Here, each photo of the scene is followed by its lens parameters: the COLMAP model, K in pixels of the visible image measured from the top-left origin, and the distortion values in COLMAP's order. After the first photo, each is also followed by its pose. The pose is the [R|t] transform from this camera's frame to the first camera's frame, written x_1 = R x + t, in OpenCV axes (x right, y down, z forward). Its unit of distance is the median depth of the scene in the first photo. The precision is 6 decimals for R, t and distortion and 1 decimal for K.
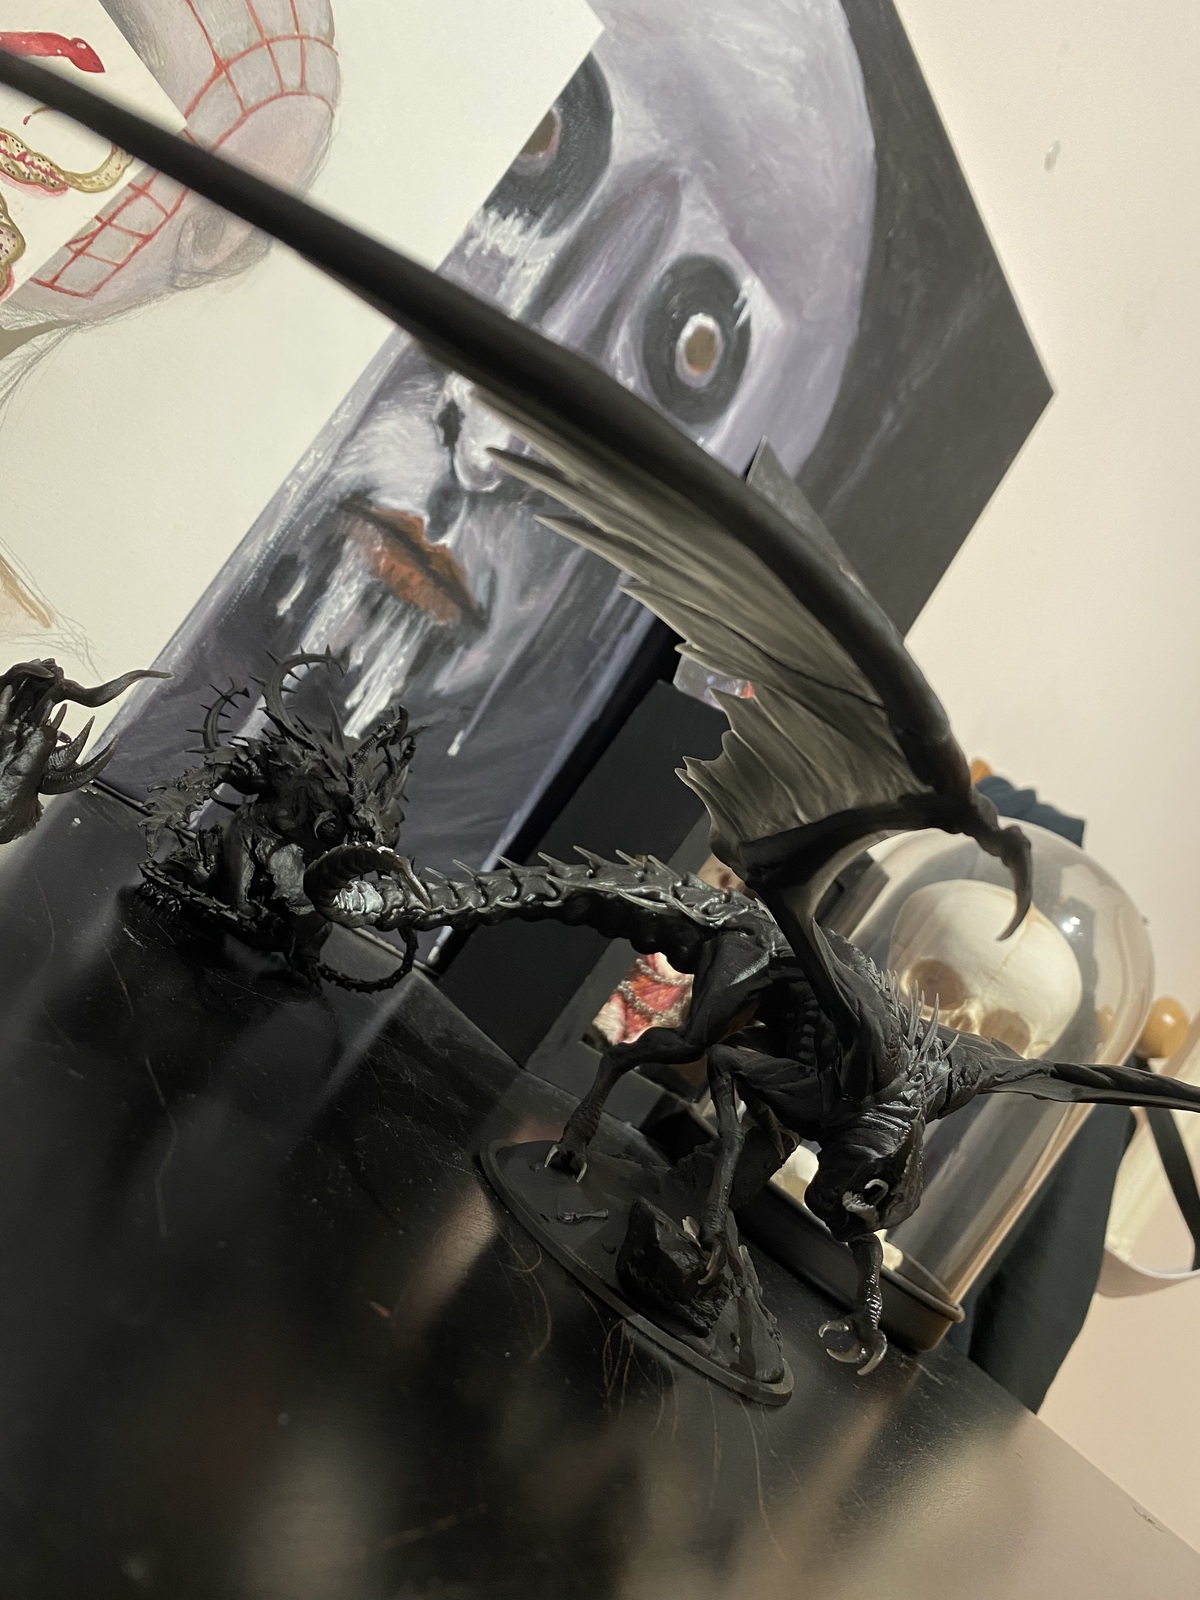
lens RADIAL K [[1210.0, 0, 600.0], [0, 1210.0, 800.0], [0, 0, 1]] dist [-0.050315, 0.076647]
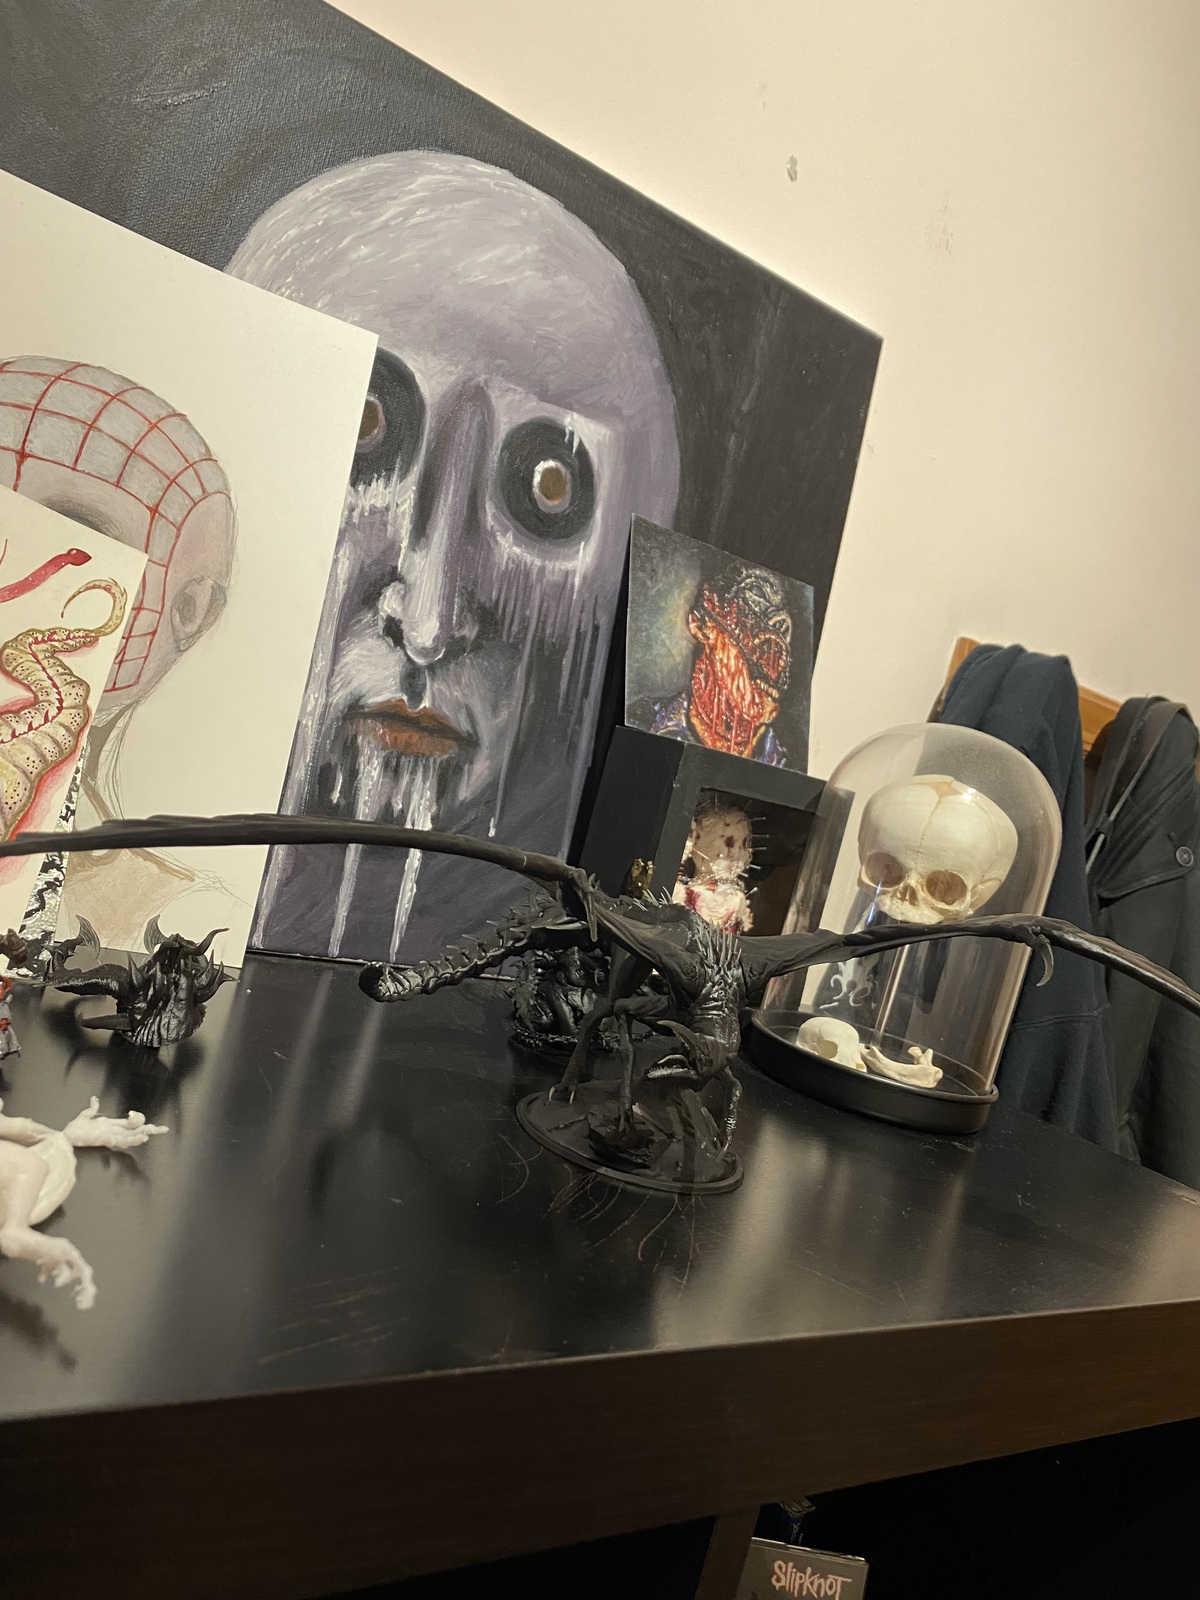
lens RADIAL K [[1185.8, 0, 600.0], [0, 1185.8, 800.0], [0, 0, 1]] dist [0.051659, -0.000205]
pose [[0.912668, -0.356797, -0.199330, 0.309561], [0.365672, 0.930707, 0.008346, -0.046069], [0.182540, -0.080506, 0.979897, -0.359114]]
